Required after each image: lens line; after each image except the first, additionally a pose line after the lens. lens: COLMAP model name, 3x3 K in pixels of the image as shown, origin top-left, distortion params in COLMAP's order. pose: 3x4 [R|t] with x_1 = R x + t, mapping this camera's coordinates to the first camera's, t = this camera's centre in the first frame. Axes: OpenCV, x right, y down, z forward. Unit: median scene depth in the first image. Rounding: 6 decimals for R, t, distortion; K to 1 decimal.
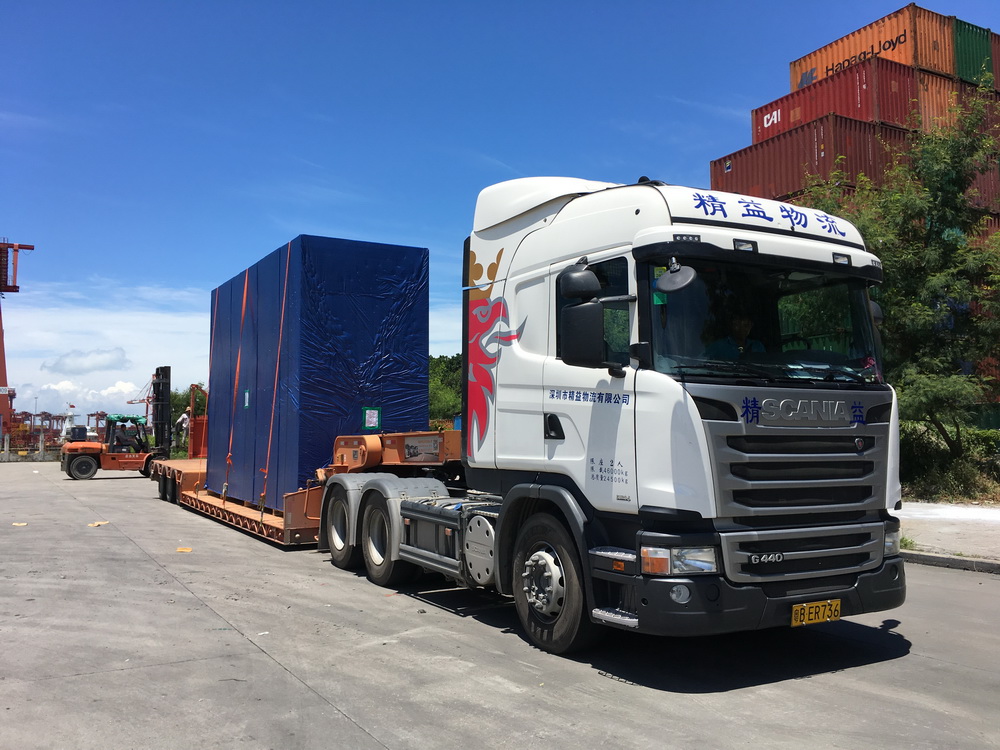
lens RADIAL K [[853.1, 0, 505.8], [0, 853.1, 376.1], [0, 0, 1]] dist [0.084703, -0.098784]
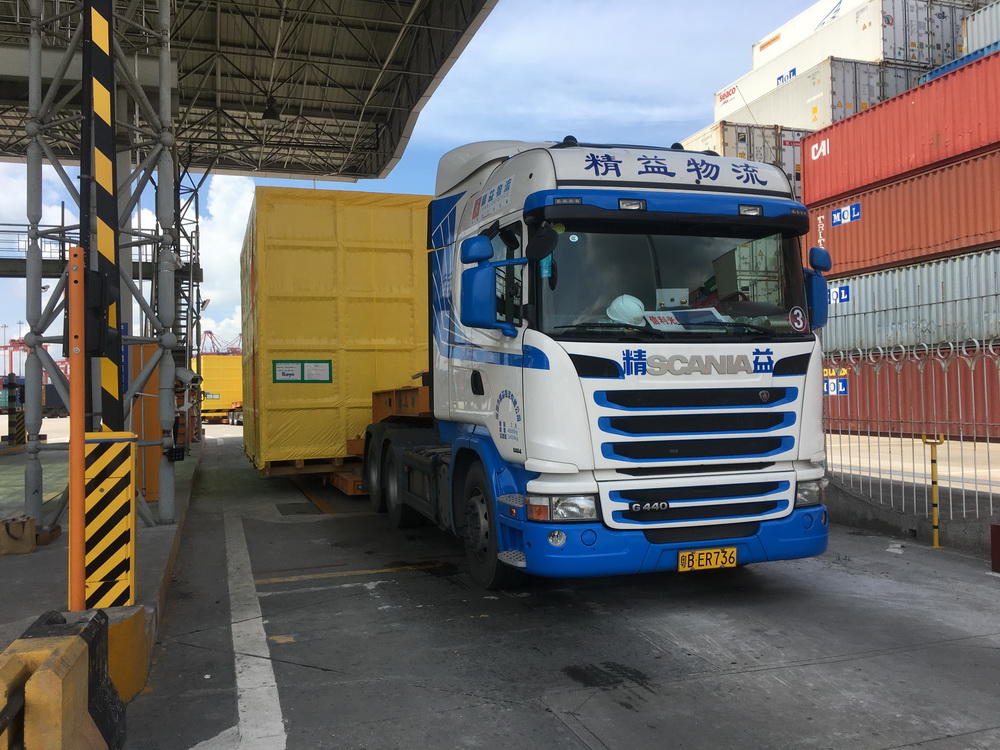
lens RADIAL K [[853.1, 0, 505.8], [0, 853.1, 376.1], [0, 0, 1]] dist [0.084703, -0.098784]
pose [[0.982455, -0.015338, -0.185870, 0.305537], [0.028405, 0.997291, 0.067847, -0.021257], [0.184326, -0.071936, 0.980229, -0.037643]]
